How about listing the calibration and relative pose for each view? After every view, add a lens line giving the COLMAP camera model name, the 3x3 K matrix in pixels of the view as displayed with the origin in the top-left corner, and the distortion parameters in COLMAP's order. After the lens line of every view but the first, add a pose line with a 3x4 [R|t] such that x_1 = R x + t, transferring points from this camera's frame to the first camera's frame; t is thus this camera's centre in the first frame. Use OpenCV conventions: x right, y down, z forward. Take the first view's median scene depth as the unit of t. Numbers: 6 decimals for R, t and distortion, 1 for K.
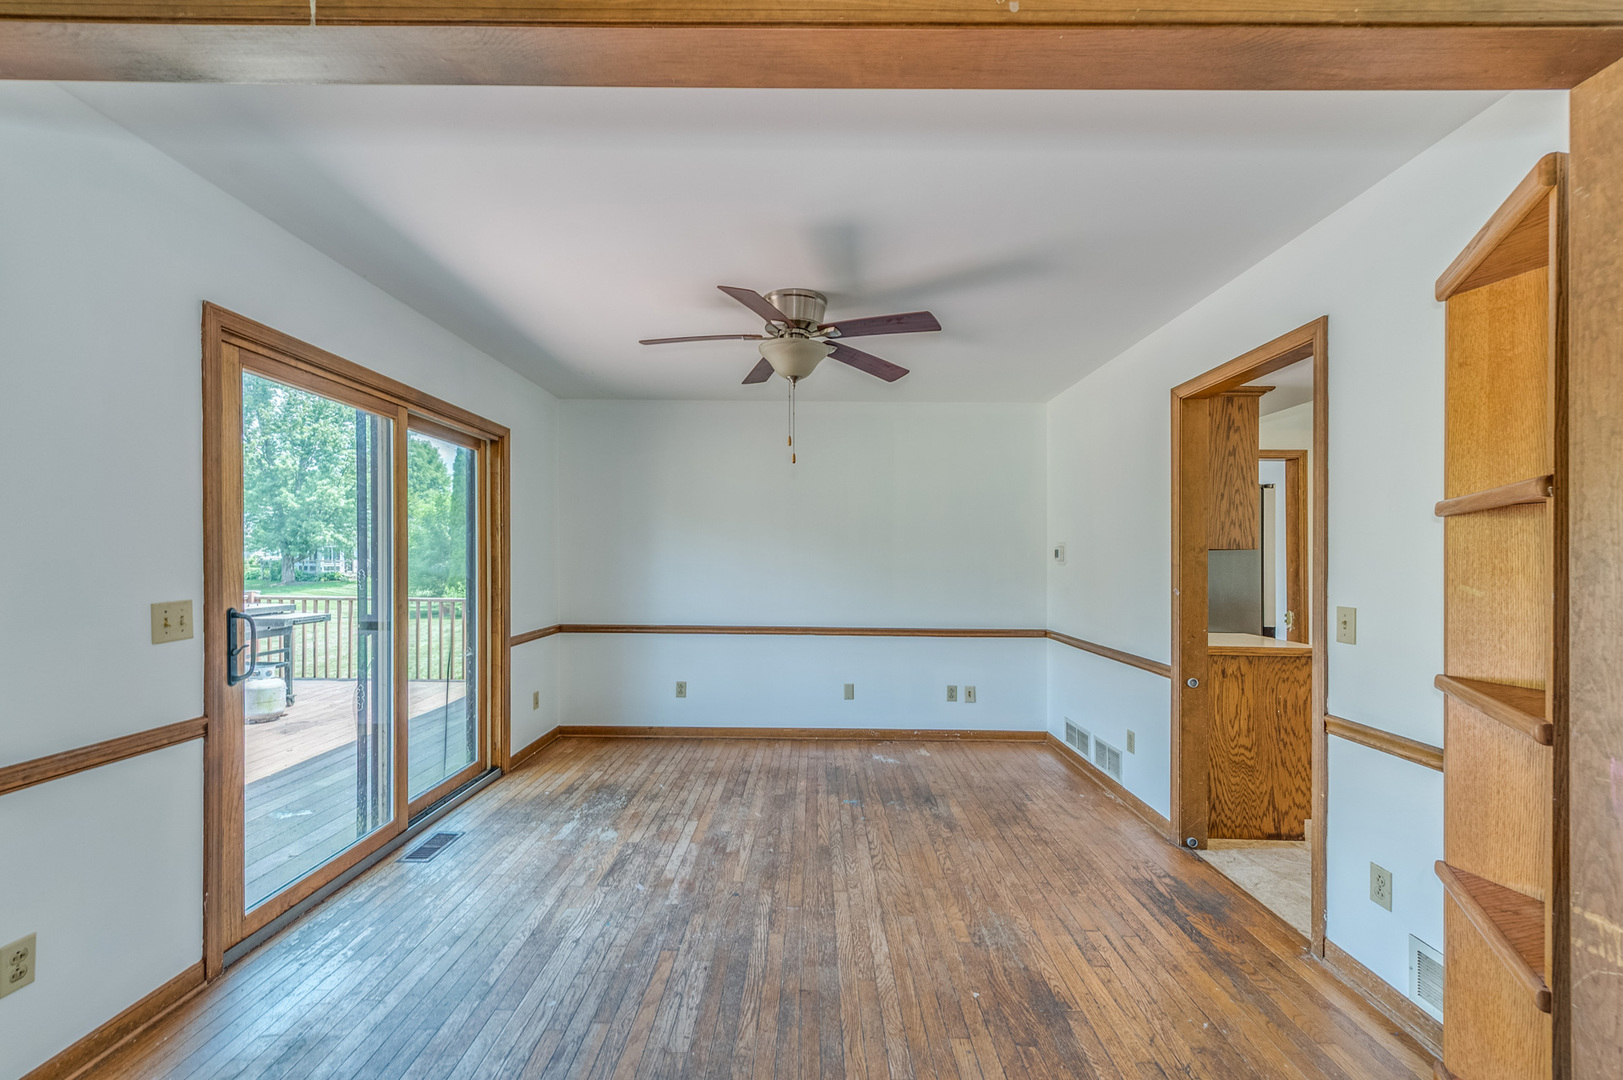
lens RADIAL K [[643.5, 0, 812.9], [0, 643.5, 553.8], [0, 0, 1]] dist [0.002068, 0.000008]
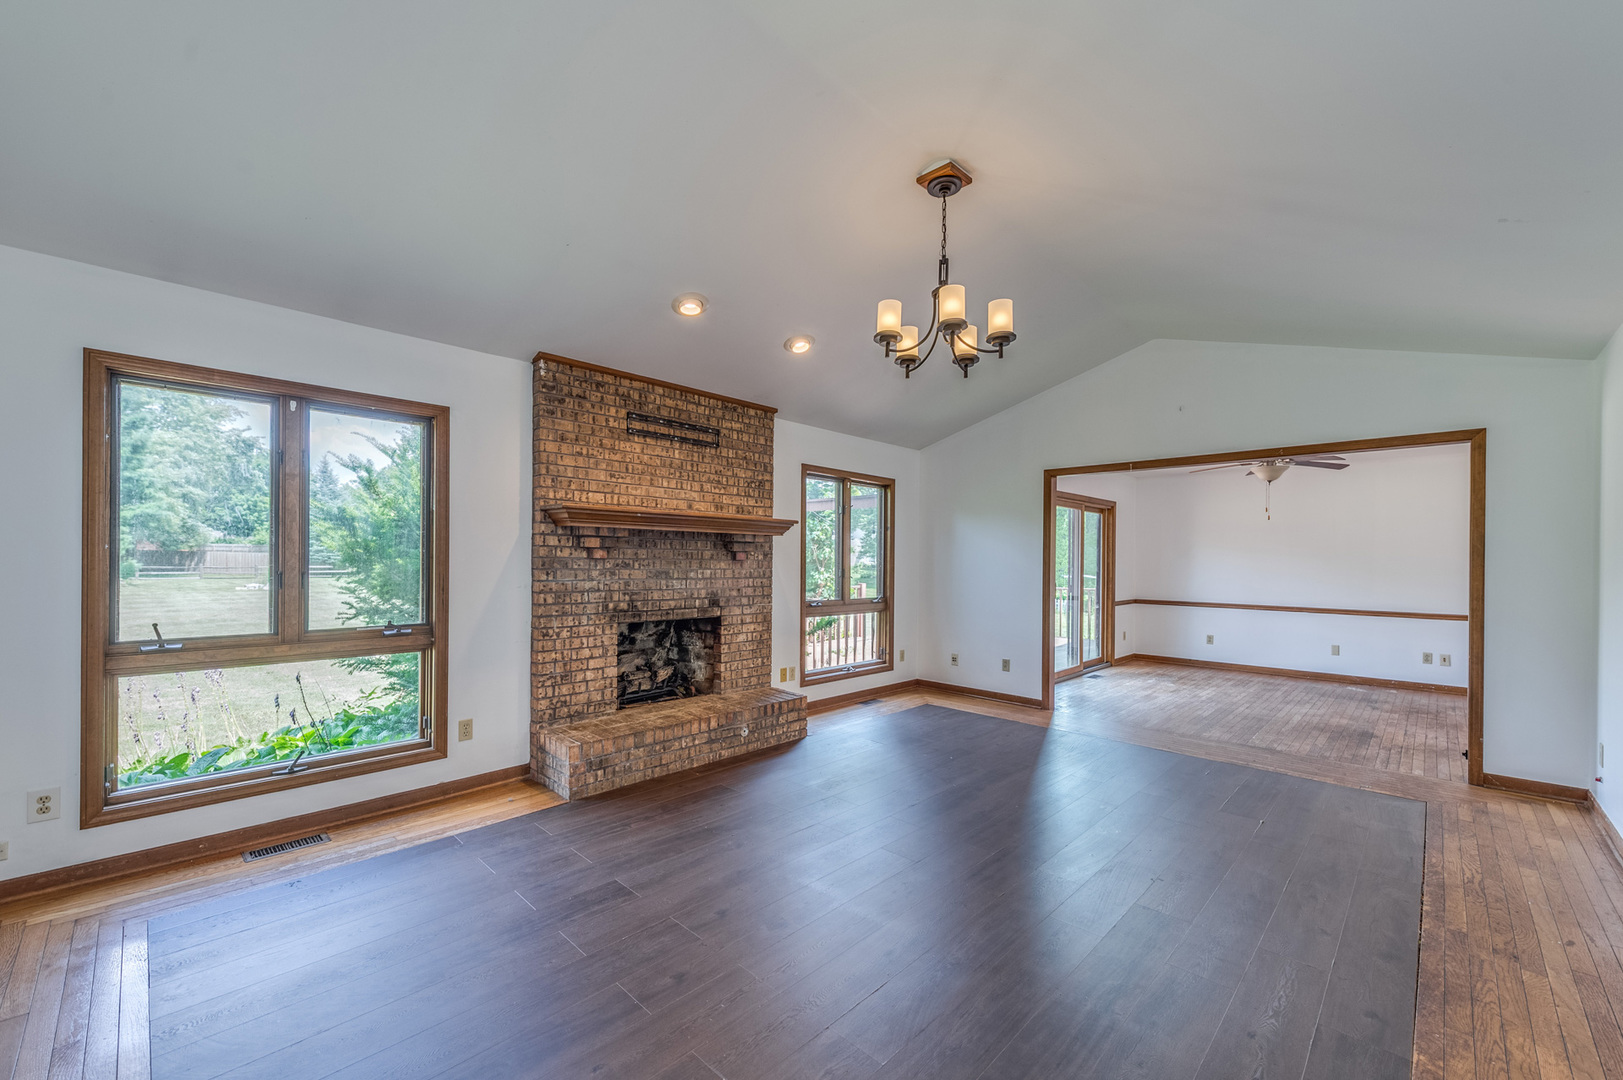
lens RADIAL K [[643.5, 0, 812.9], [0, 643.5, 553.8], [0, 0, 1]] dist [0.002068, 0.000008]
pose [[0.724968, -0.008117, -0.688734, 0.250292], [0.001051, 0.999942, -0.010679, -0.002757], [0.688781, 0.007018, 0.724935, -1.156766]]
